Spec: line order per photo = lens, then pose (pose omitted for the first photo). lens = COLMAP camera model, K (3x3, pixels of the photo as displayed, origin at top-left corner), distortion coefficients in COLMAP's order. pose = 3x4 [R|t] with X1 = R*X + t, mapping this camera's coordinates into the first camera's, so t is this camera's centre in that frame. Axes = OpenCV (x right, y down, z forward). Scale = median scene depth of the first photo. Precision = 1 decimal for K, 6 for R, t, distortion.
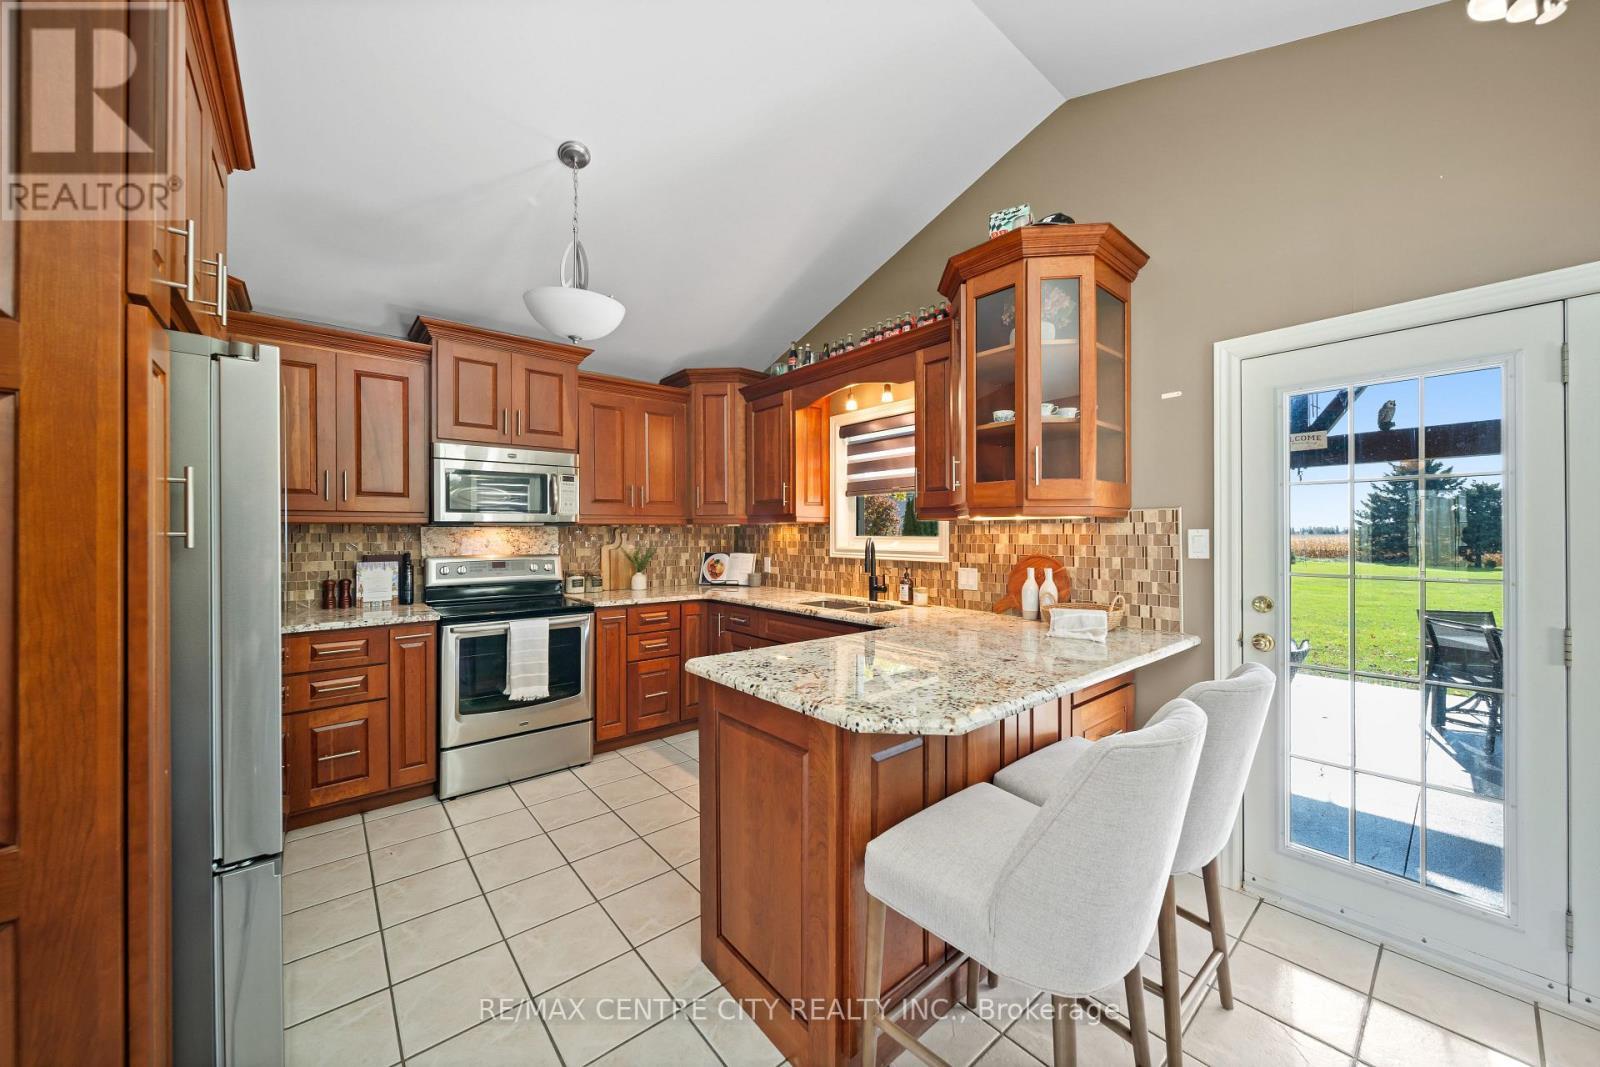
lens RADIAL K [[576.4, 0, 798.3], [0, 576.4, 534.3], [0, 0, 1]] dist [0.006182, 0.000012]
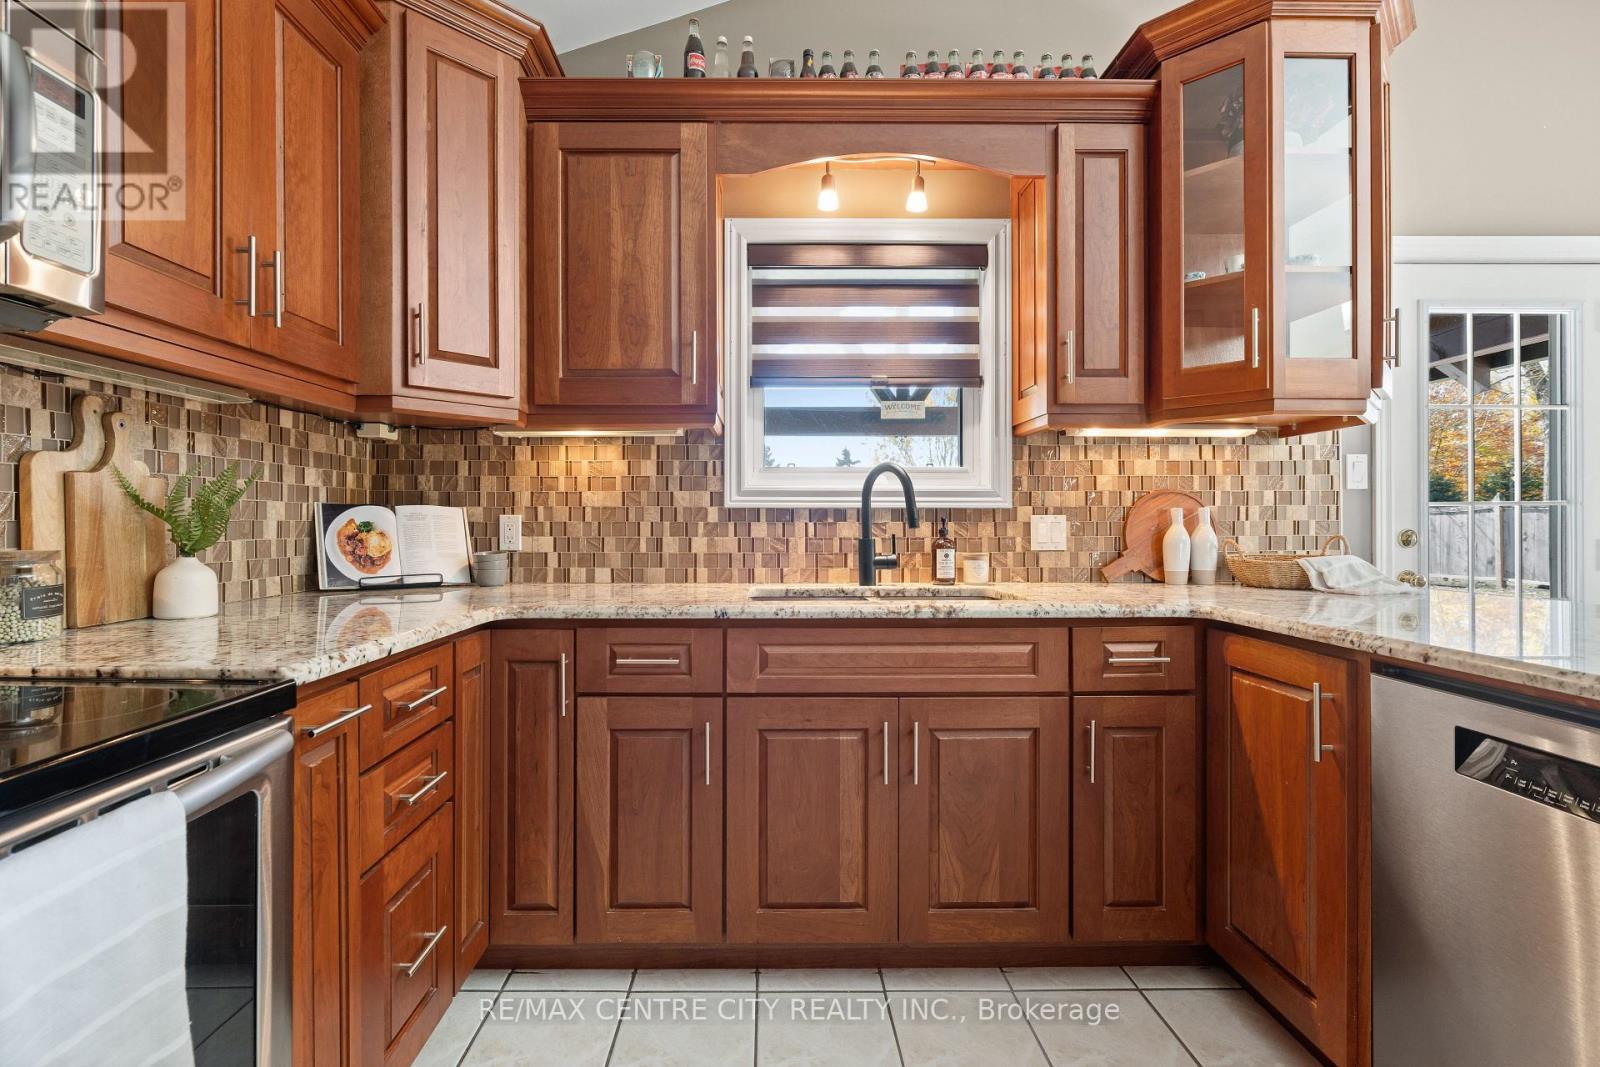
lens RADIAL K [[733.4, 0, 771.5], [0, 733.4, 523.4], [0, 0, 1]] dist [-0.012062, 0.005108]
pose [[0.639870, -0.002102, 0.768480, -0.469548], [0.002076, 0.999997, 0.001007, 0.062591], [-0.768480, 0.000952, 0.639873, 0.690918]]
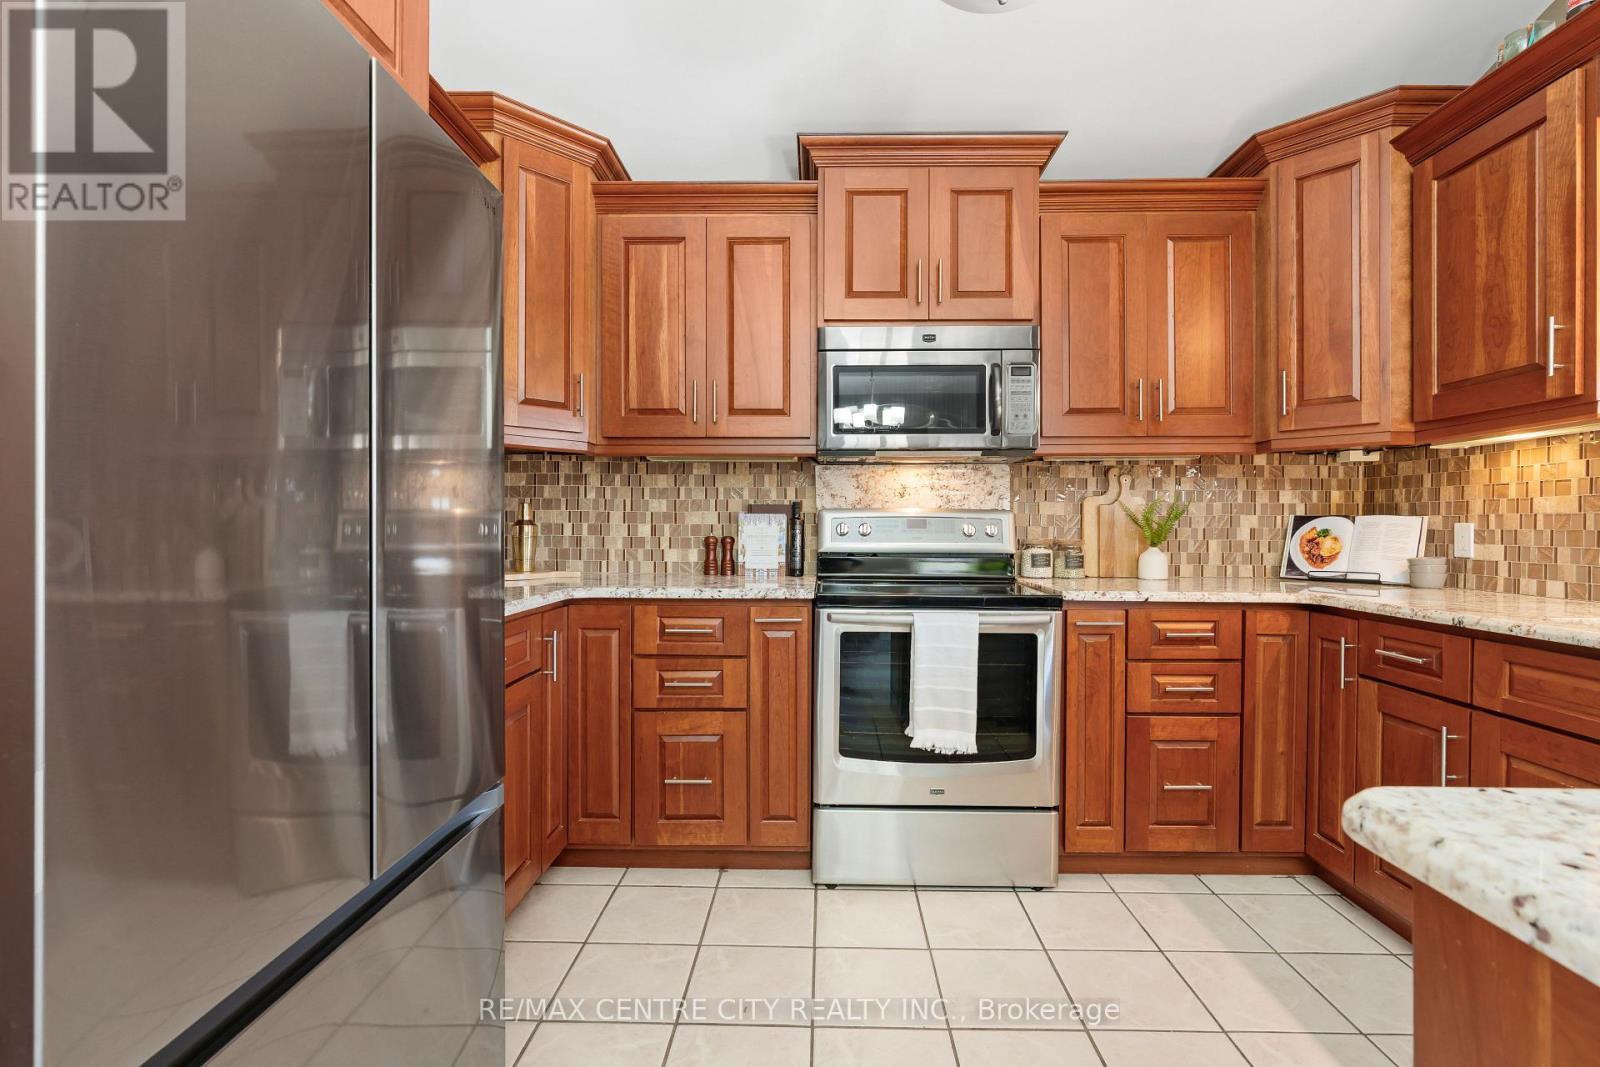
lens RADIAL K [[733.4, 0, 811.1], [0, 733.4, 531.1], [0, 0, 1]] dist [-0.012062, 0.005108]
pose [[0.755917, 0.007143, -0.654629, -0.090033], [-0.005816, 0.999974, 0.004196, 0.063363], [0.654642, 0.000635, 0.755939, 0.350239]]
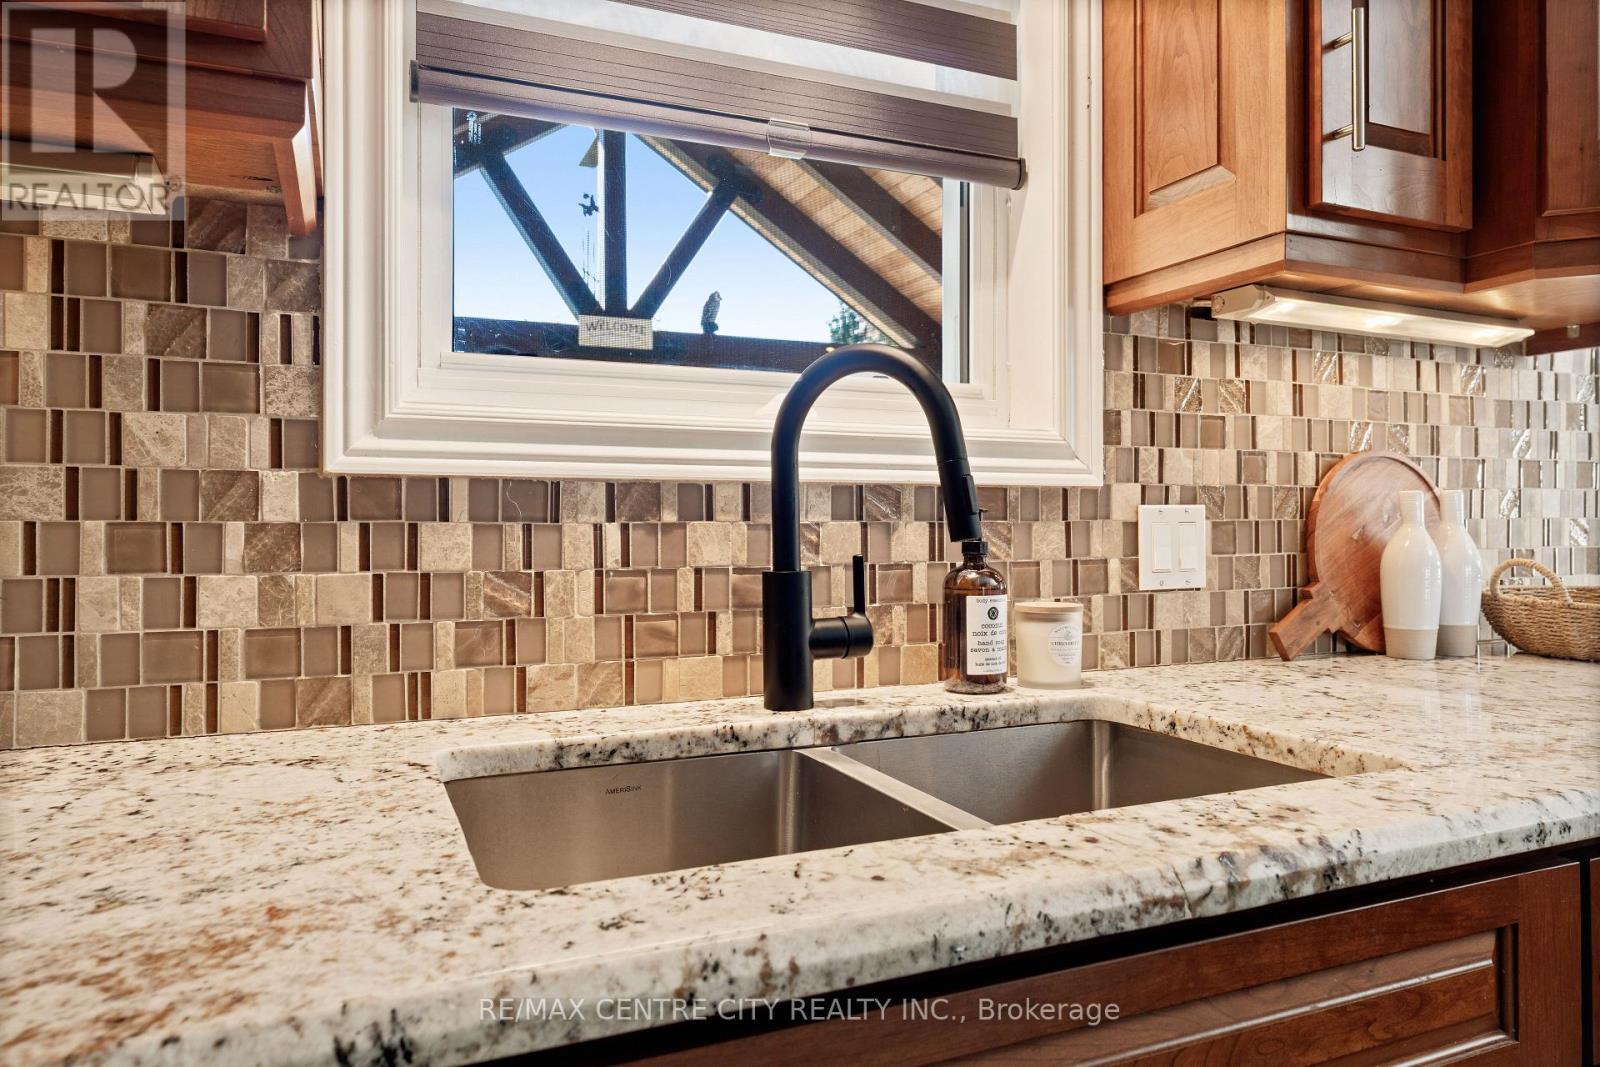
lens RADIAL K [[1046.0, 0, 798.6], [0, 1046.0, 519.9], [0, 0, 1]] dist [0.004252, 0.000758]
pose [[0.286269, 0.001025, 0.958149, -0.191867], [0.002779, 0.999994, -0.001900, 0.062246], [-0.958145, 0.003206, 0.286265, 0.974305]]
